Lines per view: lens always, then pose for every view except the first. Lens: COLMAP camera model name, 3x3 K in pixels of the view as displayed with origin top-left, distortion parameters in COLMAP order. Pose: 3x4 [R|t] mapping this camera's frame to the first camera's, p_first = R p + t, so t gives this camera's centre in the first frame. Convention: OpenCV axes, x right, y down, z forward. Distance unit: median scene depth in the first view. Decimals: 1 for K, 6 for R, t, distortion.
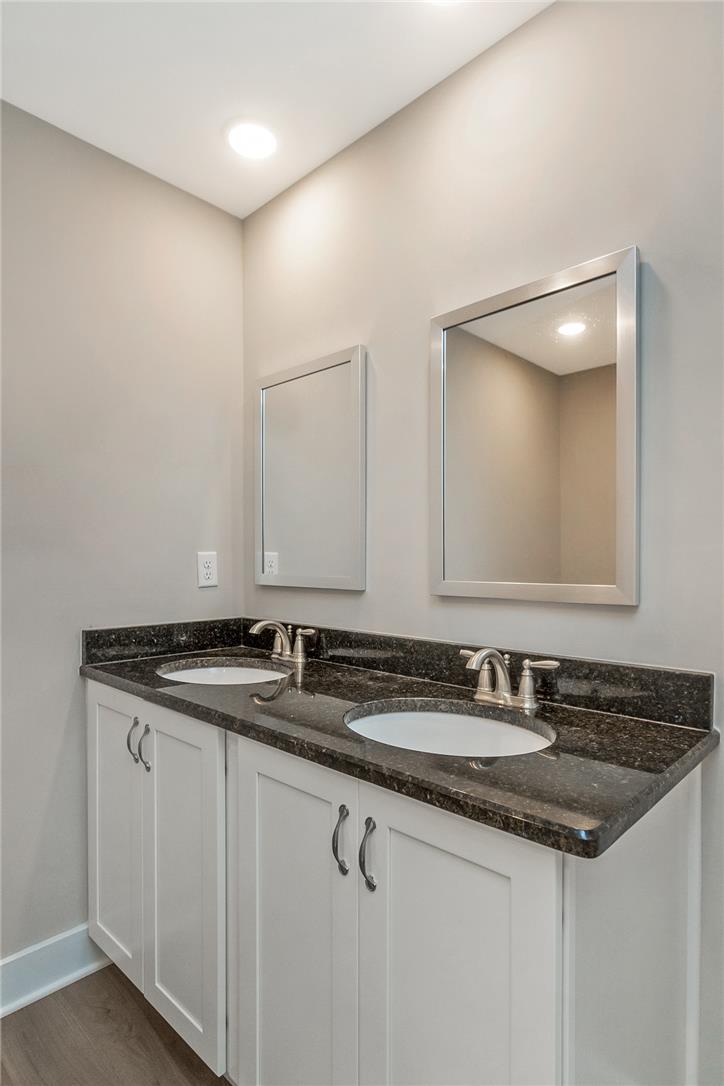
lens RADIAL K [[590.9, 0, 361.1], [0, 590.9, 556.2], [0, 0, 1]] dist [-0.045264, 0.048150]
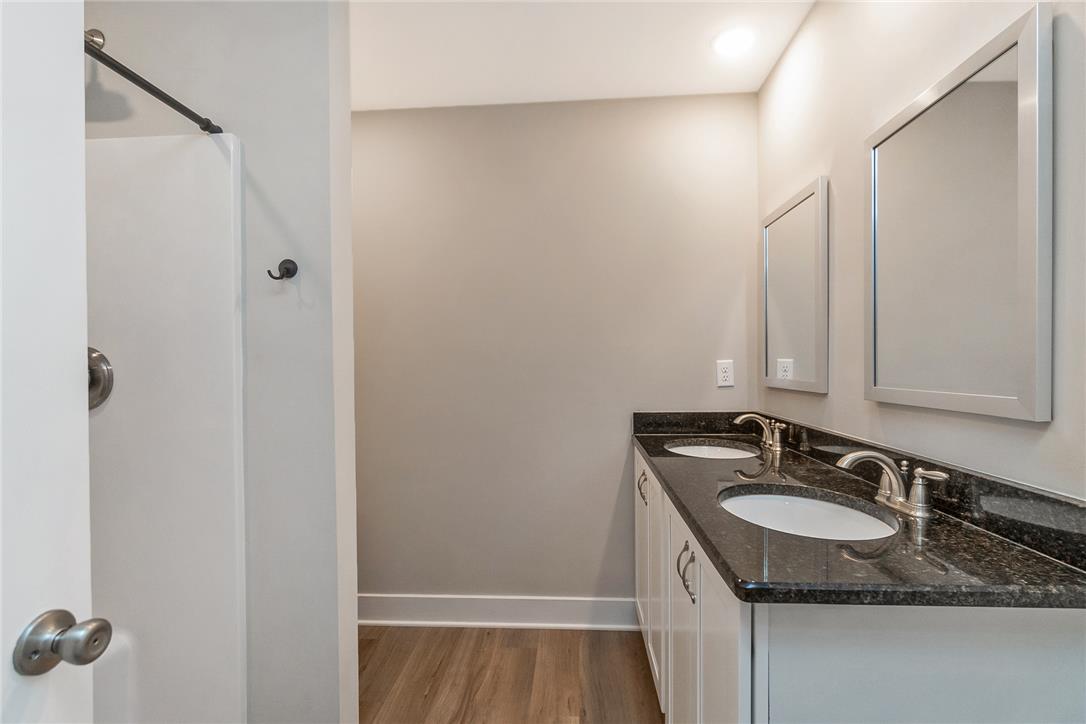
lens RADIAL K [[479.8, 0, 543.0], [0, 479.8, 362.0], [0, 0, 1]] dist [-0.001249, 0.000036]
pose [[0.647737, -0.009622, -0.761803, 0.368165], [0.013033, 0.999914, -0.001549, -0.008909], [0.761753, -0.008925, 0.647807, -0.011454]]
